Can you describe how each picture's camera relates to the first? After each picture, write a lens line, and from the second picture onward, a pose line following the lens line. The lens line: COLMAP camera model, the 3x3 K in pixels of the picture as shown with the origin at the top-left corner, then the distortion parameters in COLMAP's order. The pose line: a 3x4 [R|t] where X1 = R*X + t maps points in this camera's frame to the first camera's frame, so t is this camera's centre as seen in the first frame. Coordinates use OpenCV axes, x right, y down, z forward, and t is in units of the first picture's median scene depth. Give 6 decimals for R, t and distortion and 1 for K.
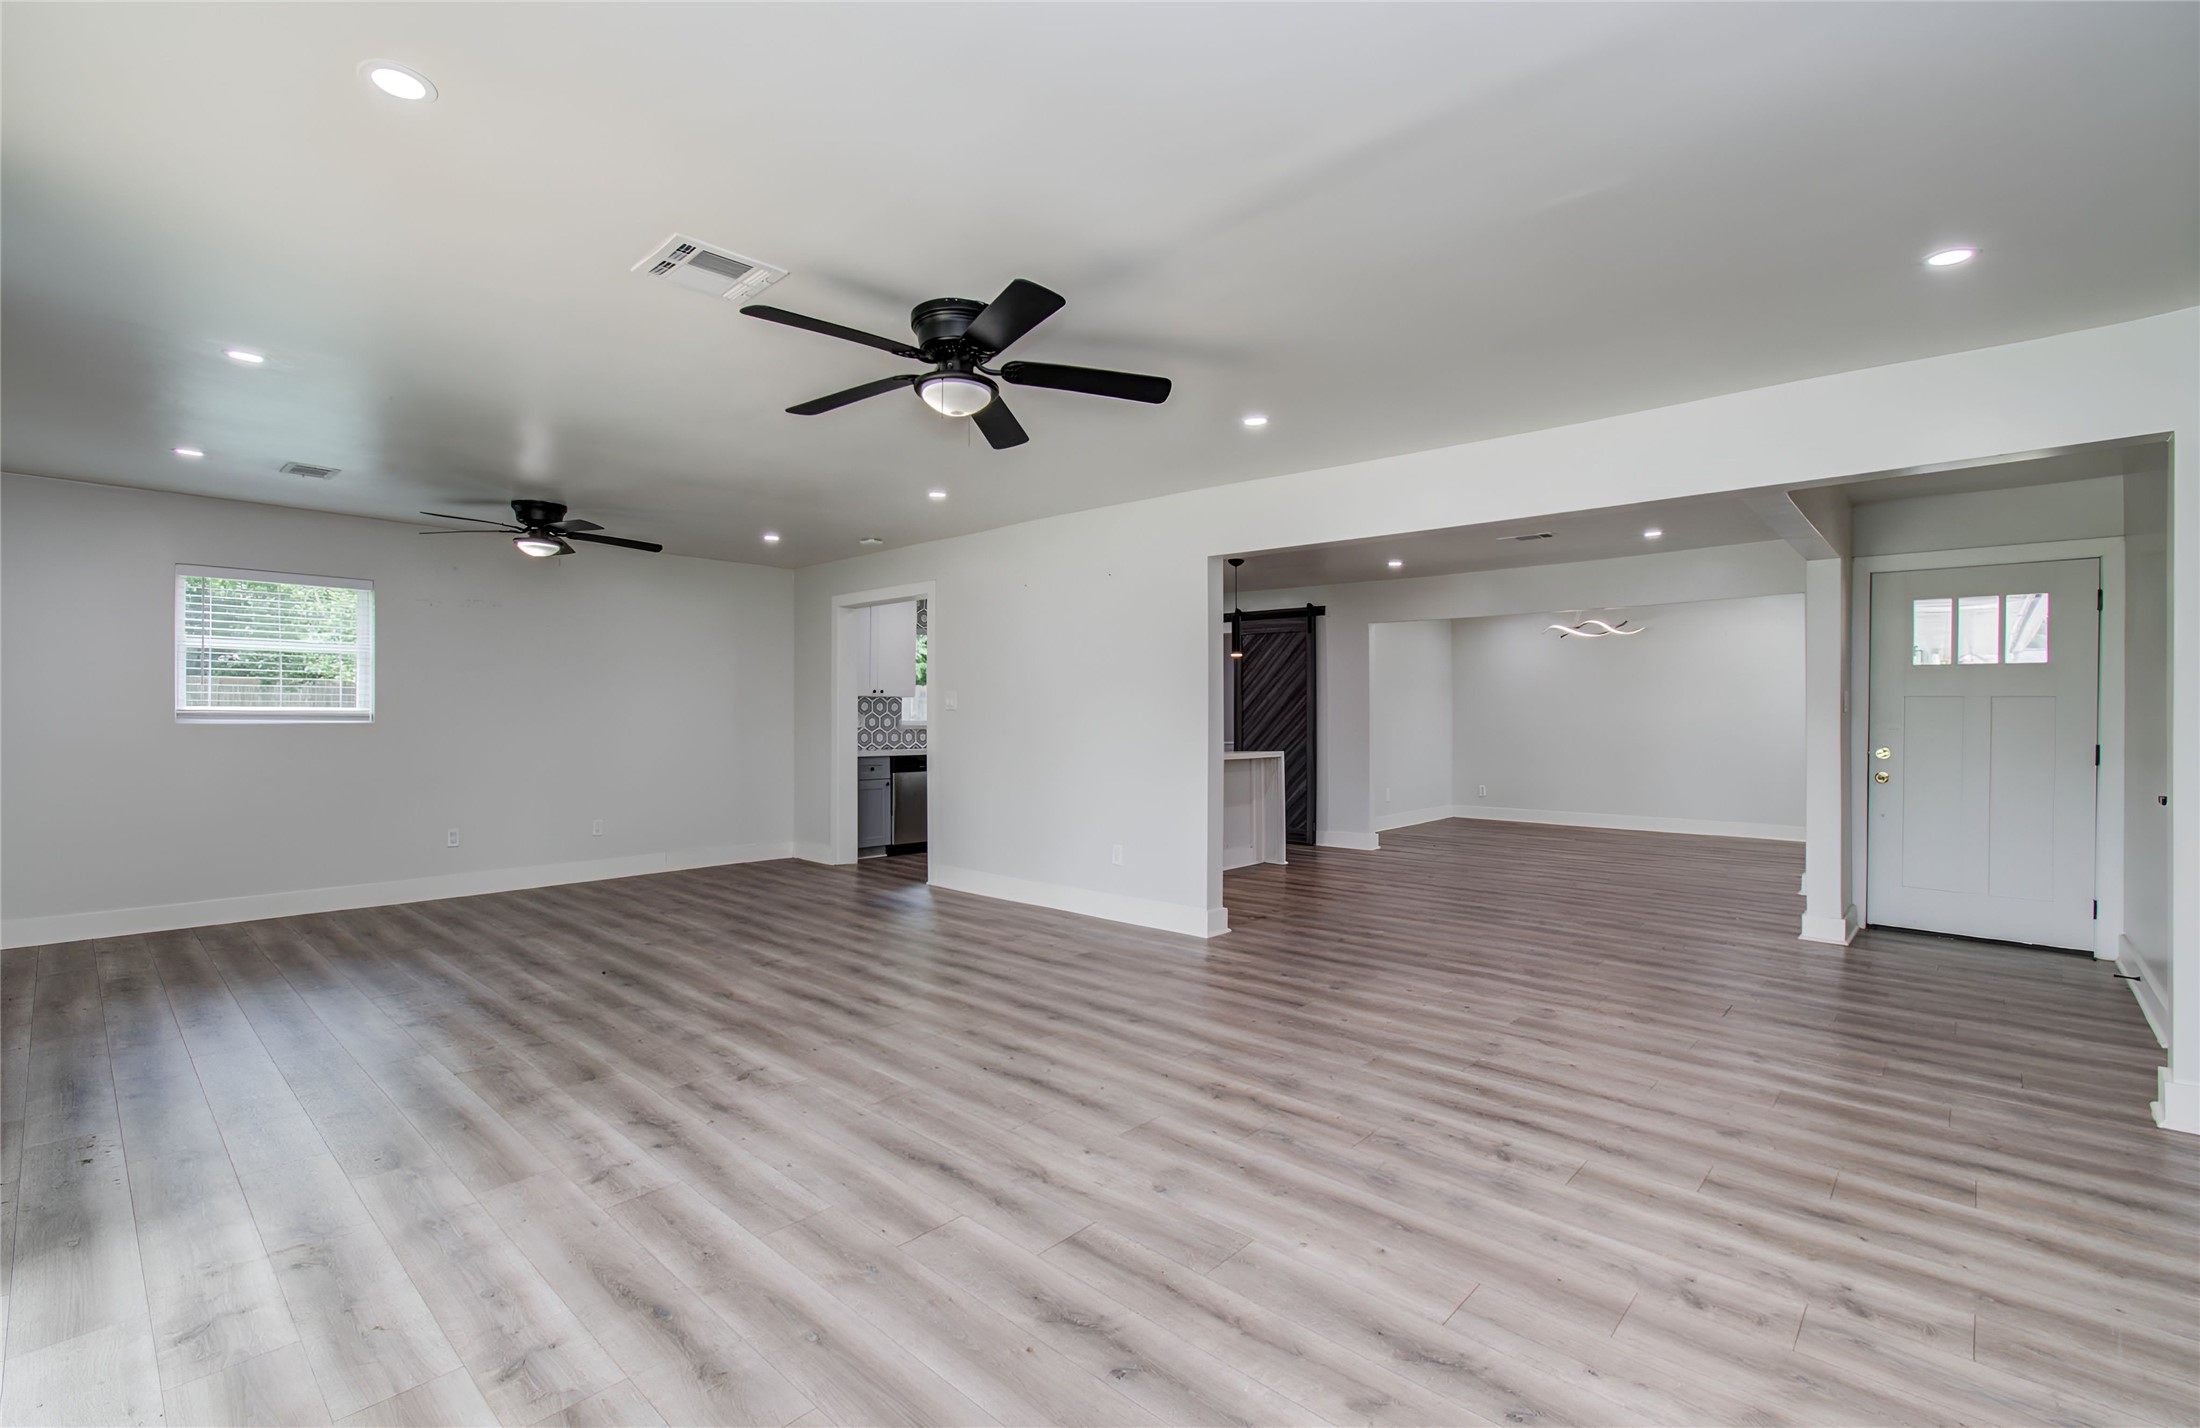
lens RADIAL K [[937.5, 0, 1100.3], [0, 937.5, 766.9], [0, 0, 1]] dist [0.000256, -0.000199]
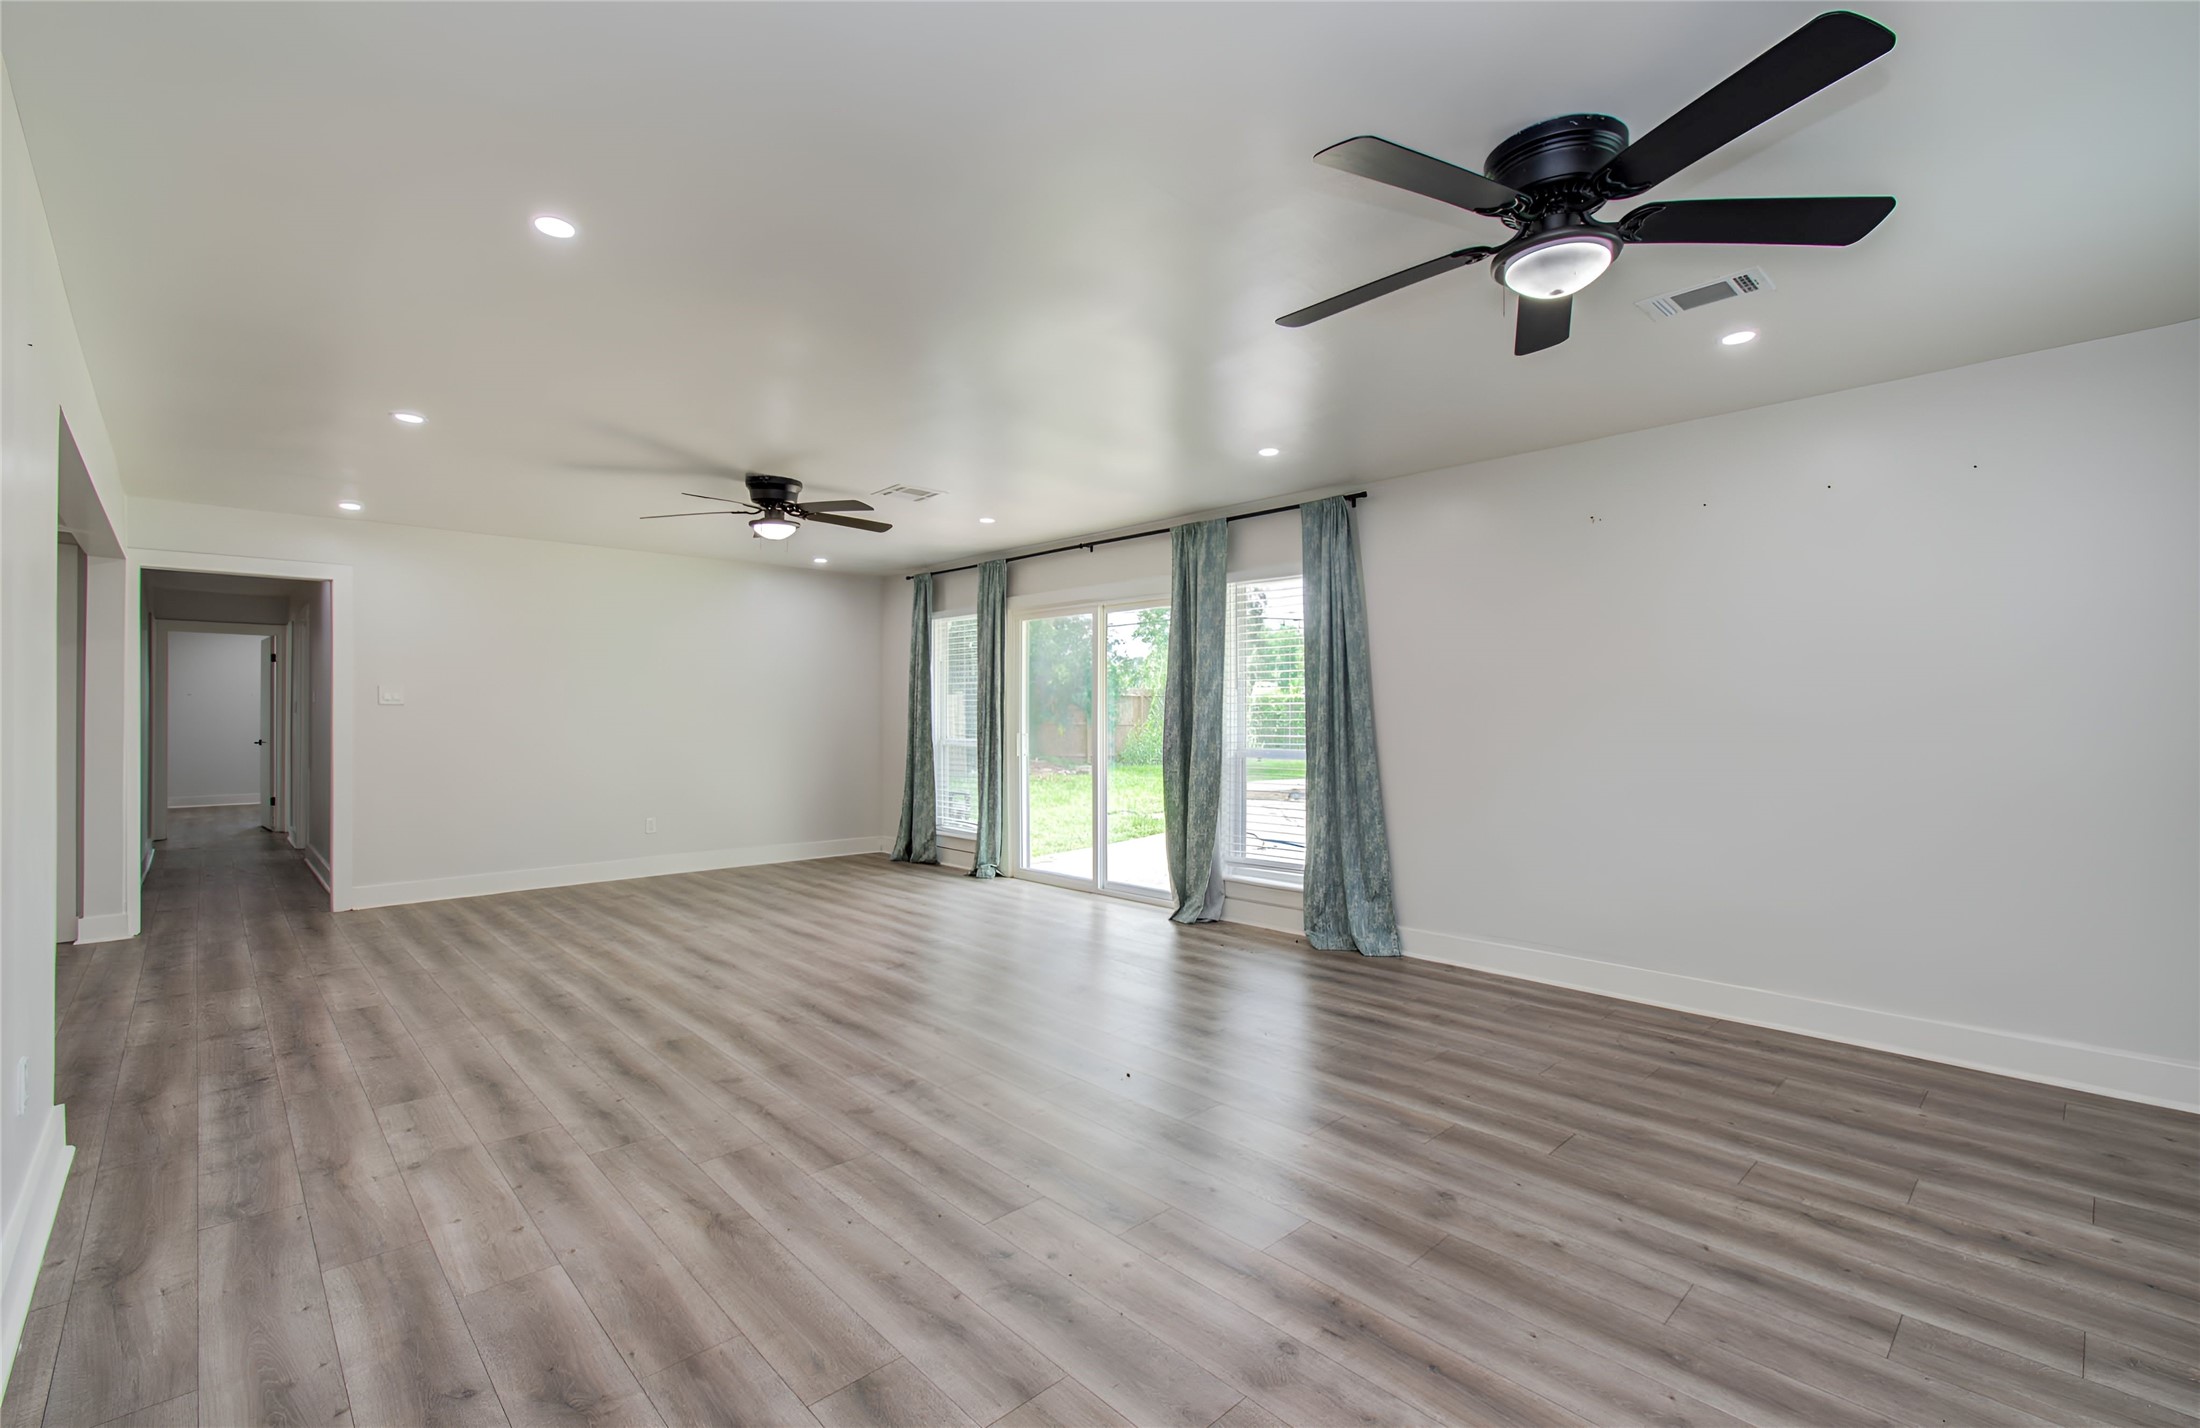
lens RADIAL K [[946.6, 0, 1100.0], [0, 946.6, 714.0], [0, 0, 1]] dist [0.001576, 0.000058]
pose [[-0.997424, -0.008052, 0.071274, -0.594102], [-0.003959, 0.998344, 0.057391, -0.106128], [-0.071618, 0.056961, -0.995804, 1.818630]]
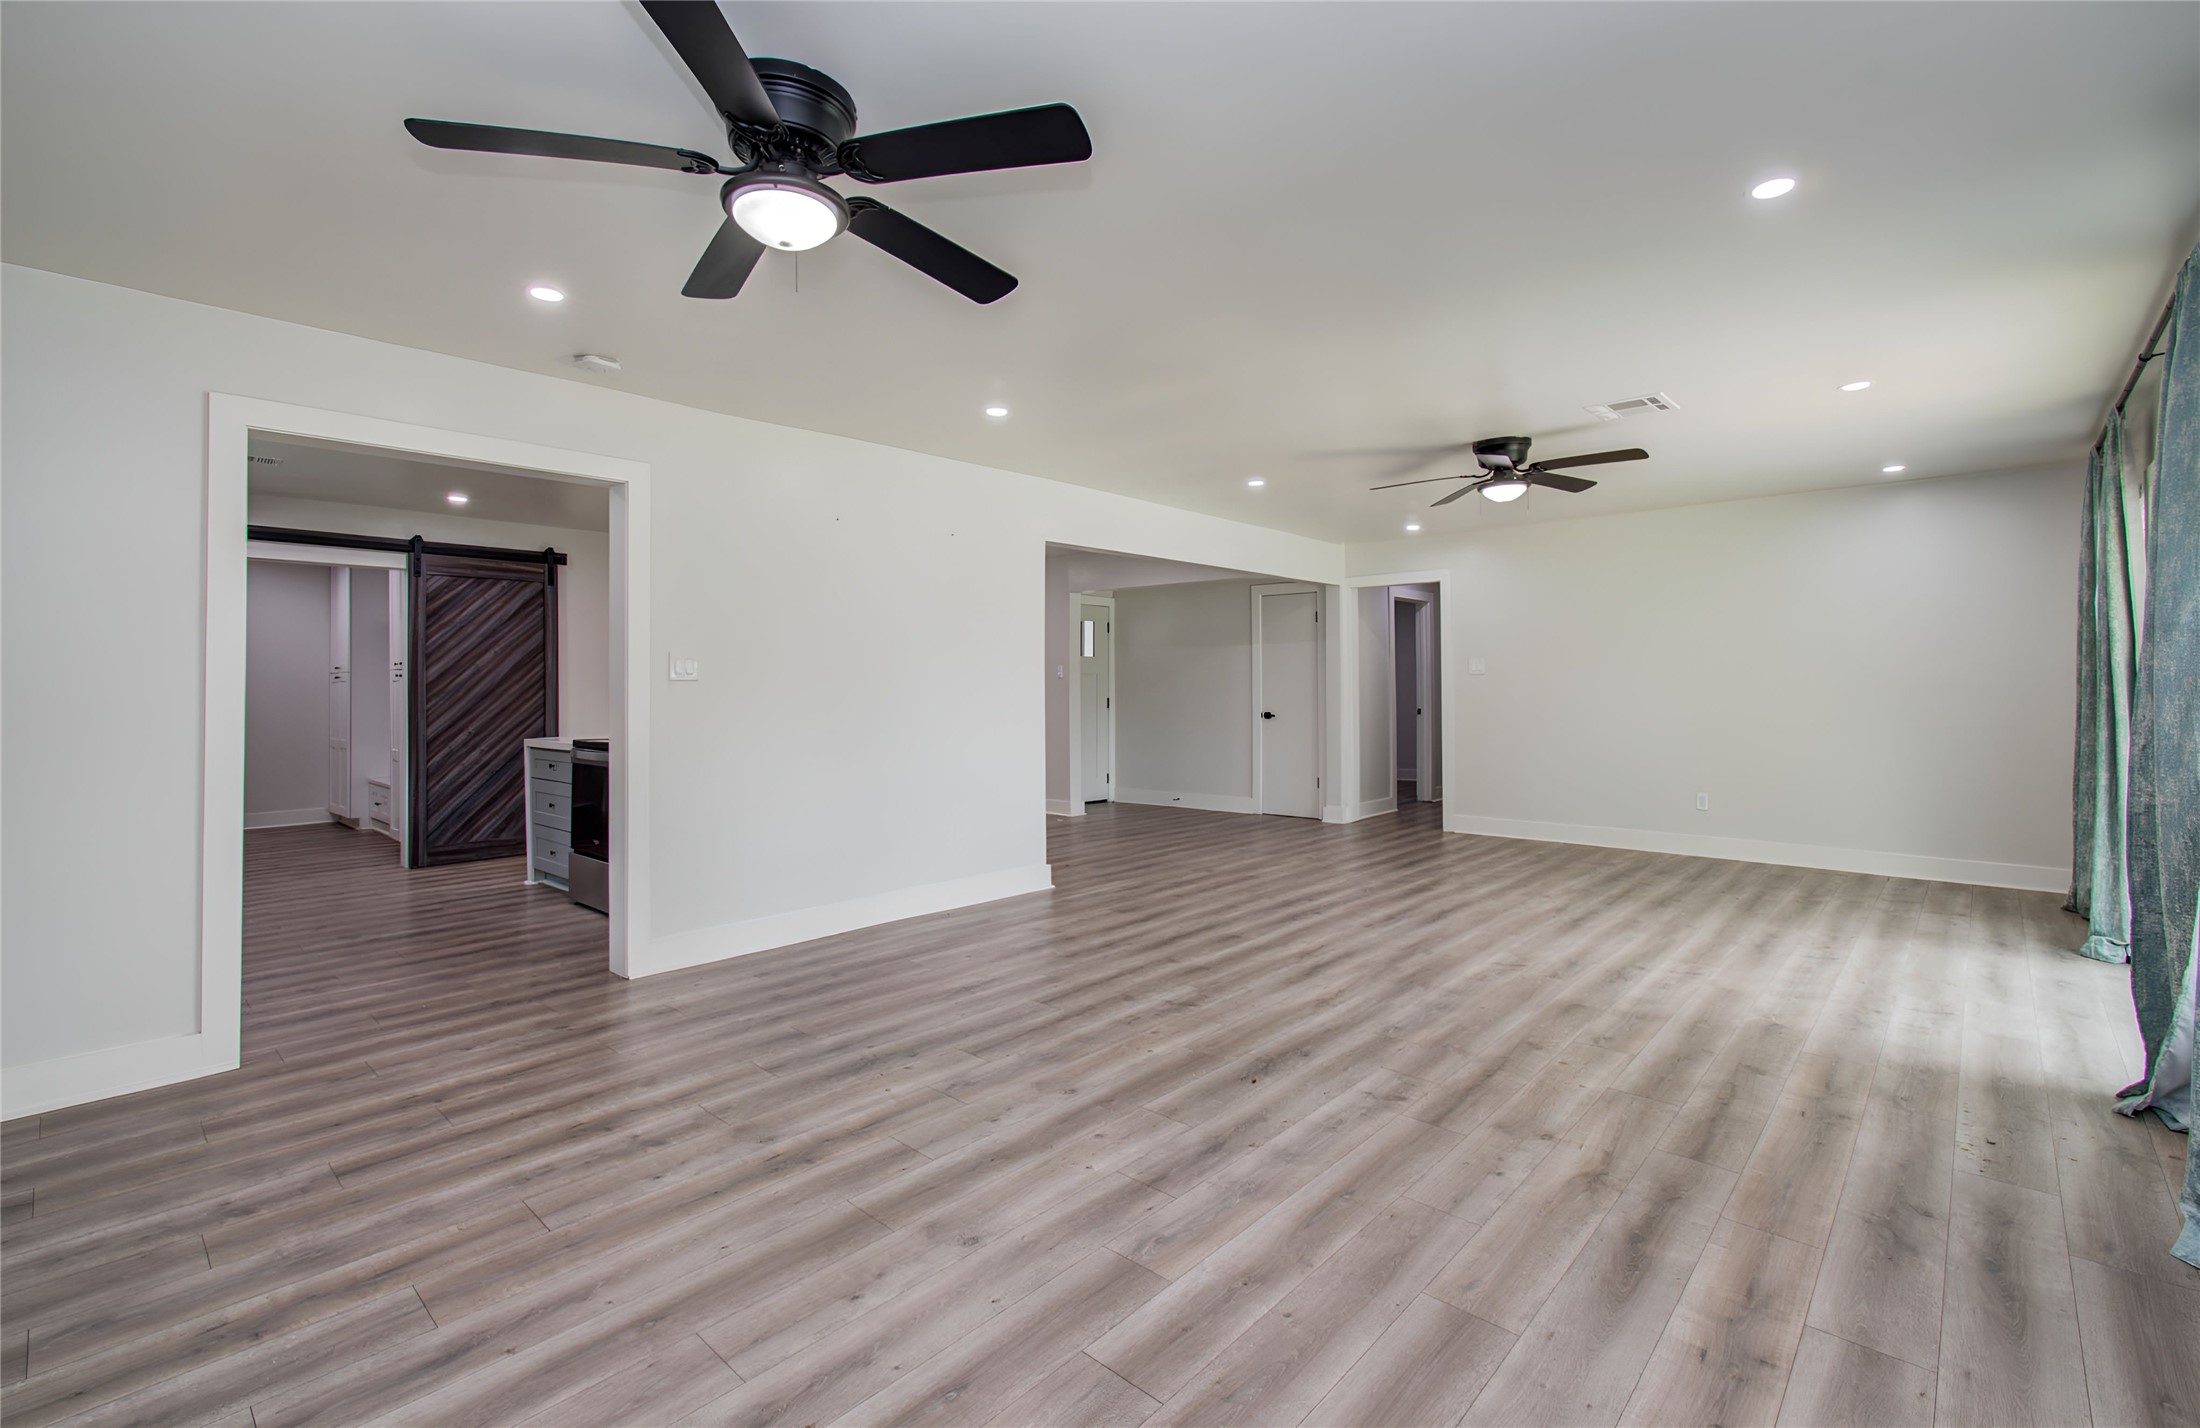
lens RADIAL K [[968.1, 0, 1100.2], [0, 968.1, 682.4], [0, 0, 1]] dist [0.003979, 0.000486]
pose [[0.006255, -0.003557, 0.999974, -1.279057], [0.063962, 0.997947, 0.003149, -0.071548], [-0.997933, 0.063940, 0.006469, 1.151508]]
